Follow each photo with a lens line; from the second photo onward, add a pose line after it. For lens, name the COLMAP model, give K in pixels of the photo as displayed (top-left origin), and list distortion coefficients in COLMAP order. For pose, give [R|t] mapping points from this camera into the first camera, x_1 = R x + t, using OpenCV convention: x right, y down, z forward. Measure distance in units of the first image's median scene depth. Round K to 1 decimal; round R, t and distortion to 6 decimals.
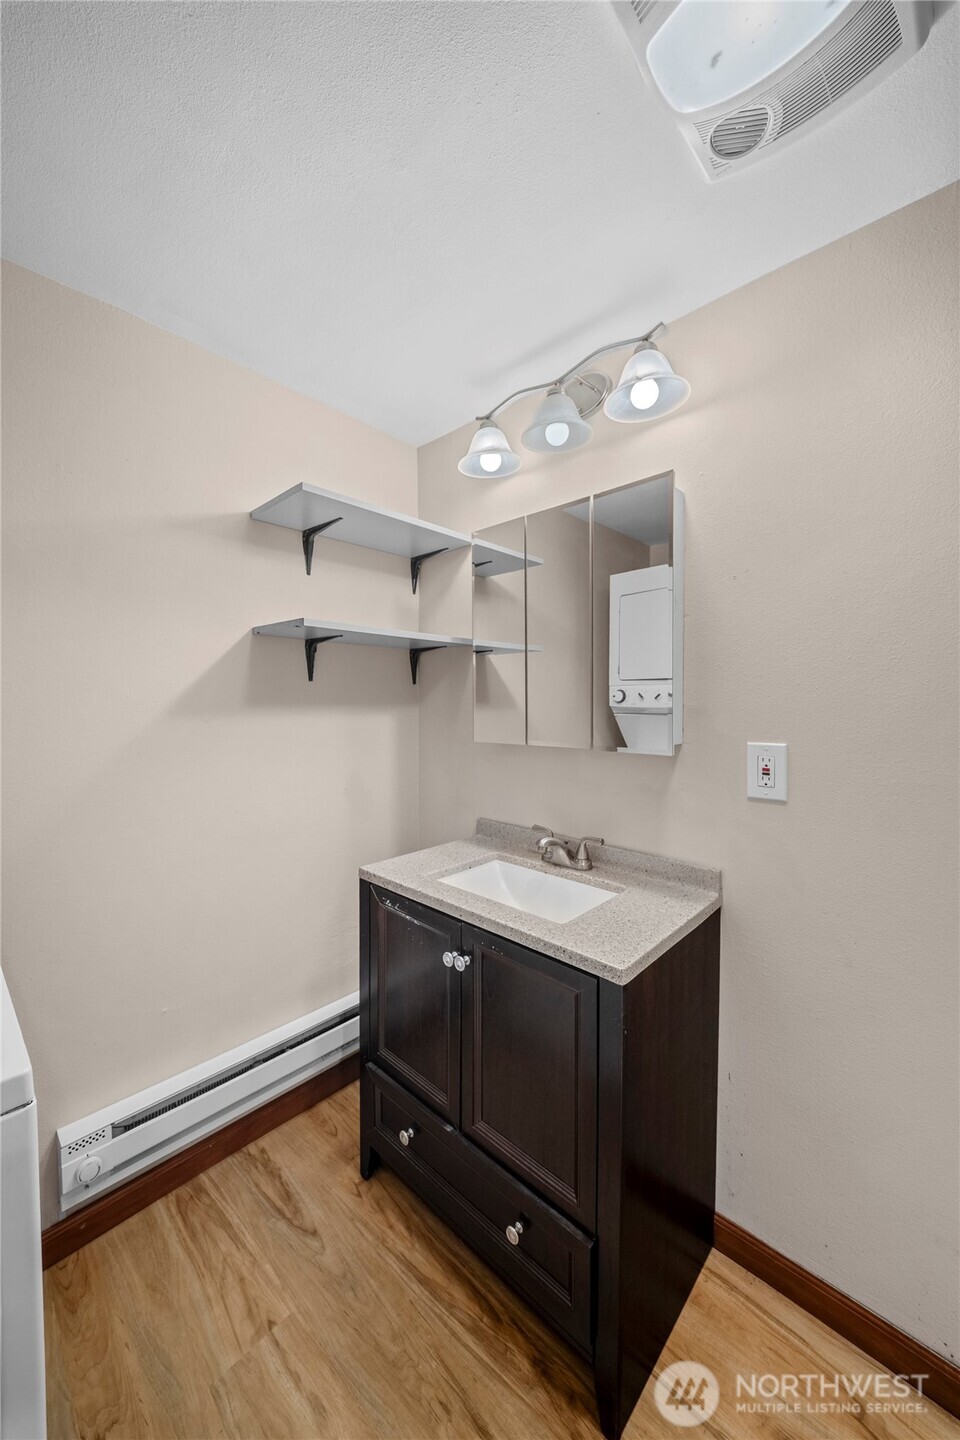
lens RADIAL K [[521.7, 0, 478.2], [0, 521.7, 713.5], [0, 0, 1]] dist [0.001942, -0.003251]
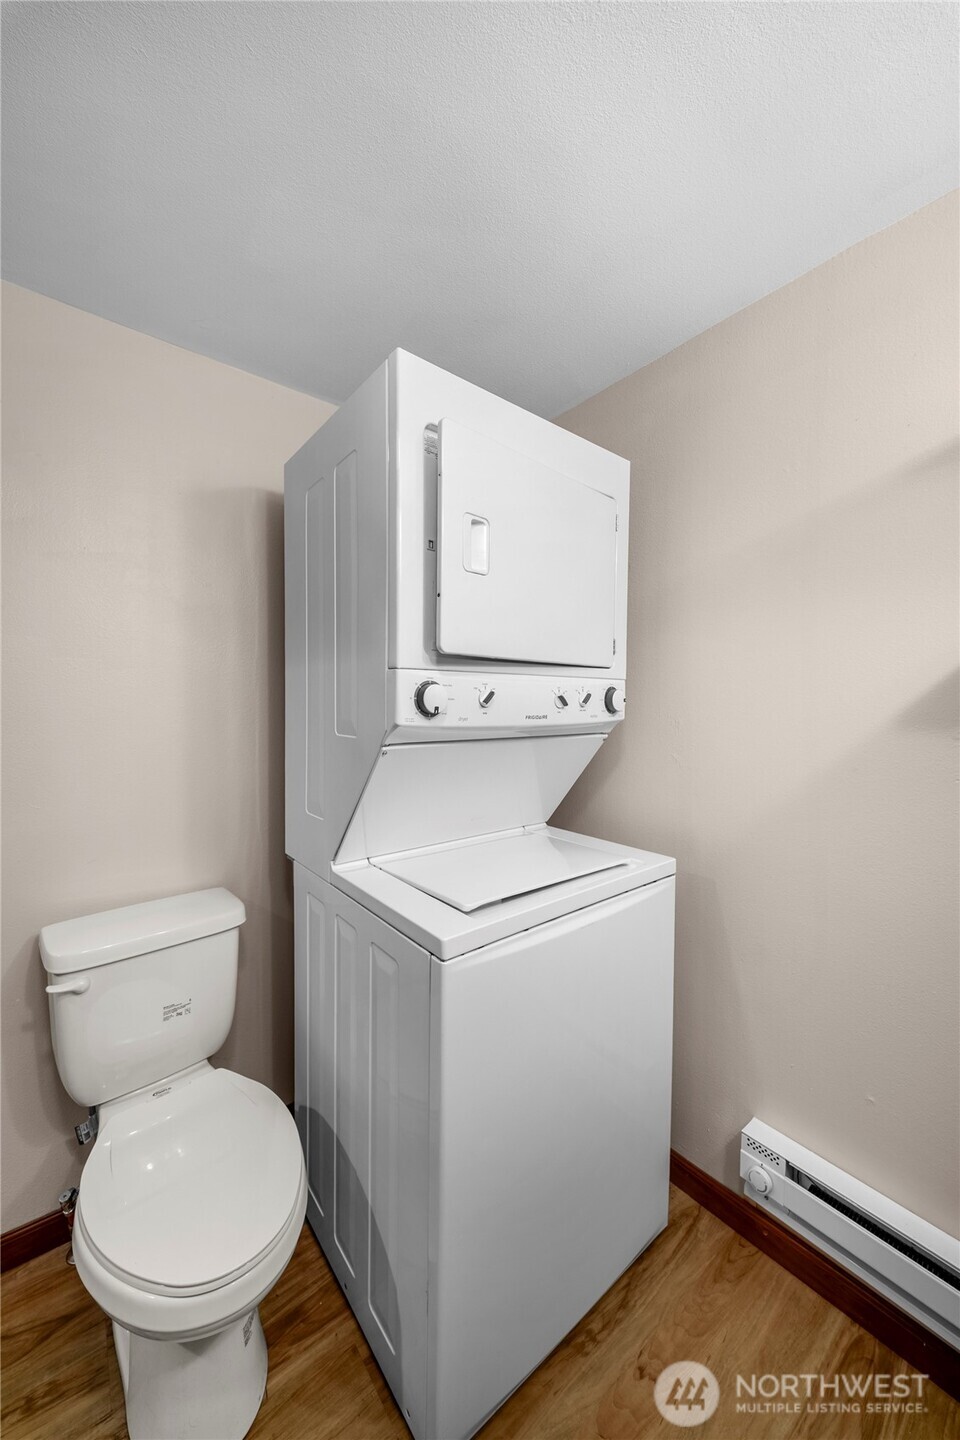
lens RADIAL K [[521.7, 0, 480.0], [0, 521.7, 719.0], [0, 0, 1]] dist [0.001942, -0.003251]
pose [[-0.155065, 0.029270, -0.987471, 0.288904], [-0.030359, 0.998948, 0.034378, -0.021055], [0.987438, 0.035310, -0.154014, 0.582896]]
